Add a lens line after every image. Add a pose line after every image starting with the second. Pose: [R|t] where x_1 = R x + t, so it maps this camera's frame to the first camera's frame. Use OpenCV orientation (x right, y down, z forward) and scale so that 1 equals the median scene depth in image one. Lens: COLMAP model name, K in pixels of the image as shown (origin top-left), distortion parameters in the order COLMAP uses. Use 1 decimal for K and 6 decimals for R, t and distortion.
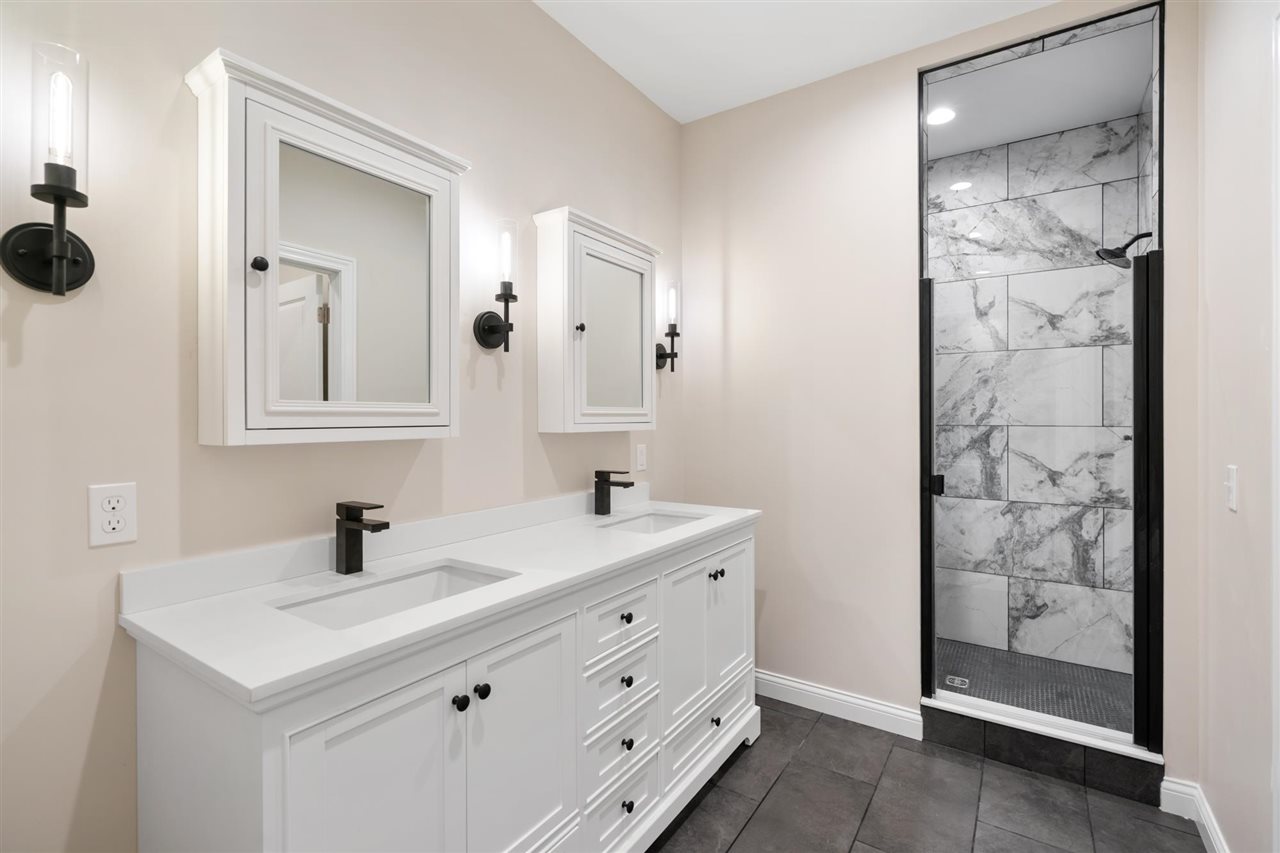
lens RADIAL K [[578.7, 0, 636.6], [0, 578.7, 427.5], [0, 0, 1]] dist [-0.005987, 0.002087]
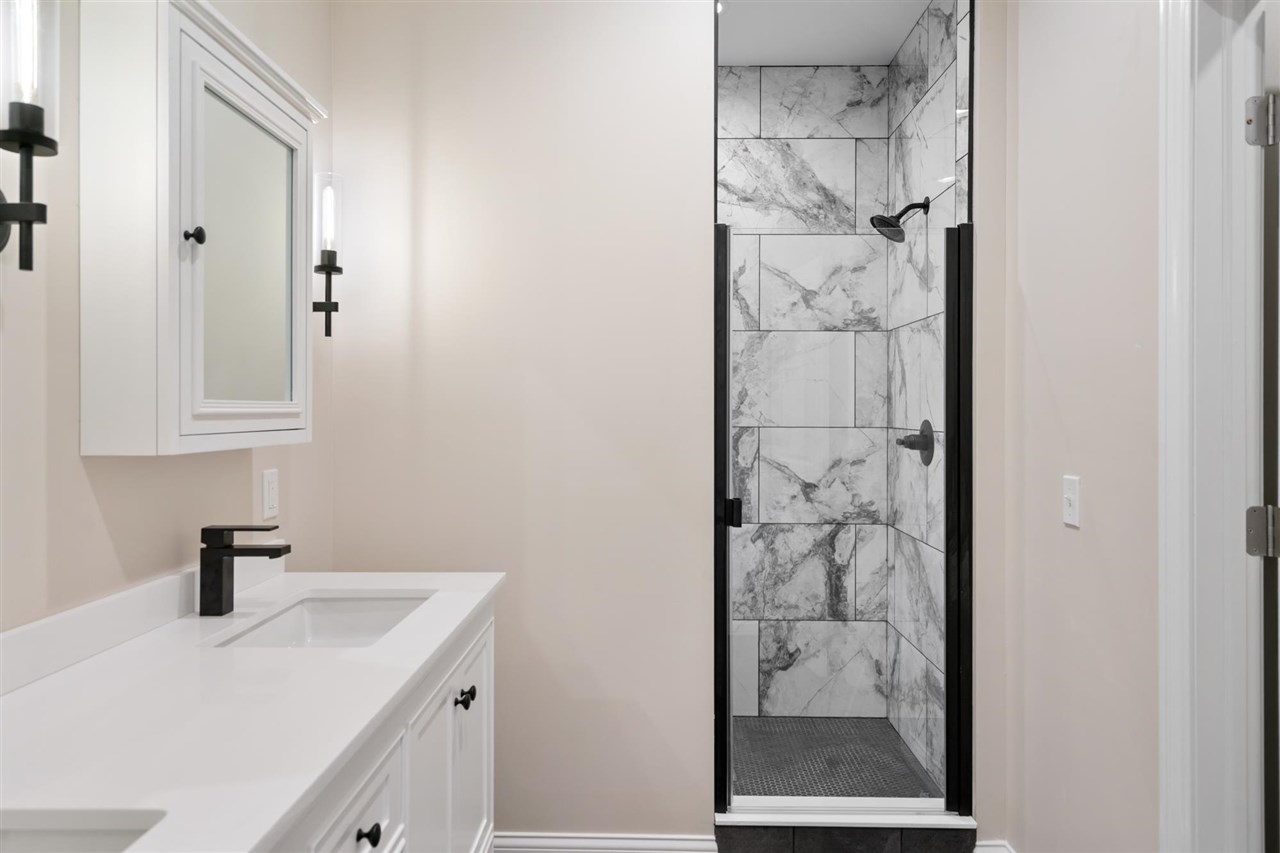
lens RADIAL K [[836.0, 0, 643.3], [0, 836.0, 414.4], [0, 0, 1]] dist [0.006324, 0.001461]
pose [[0.837243, 0.000171, 0.546830, -0.119678], [0.006759, 0.999920, -0.010660, -0.010263], [-0.546789, 0.012621, 0.837176, 0.156974]]
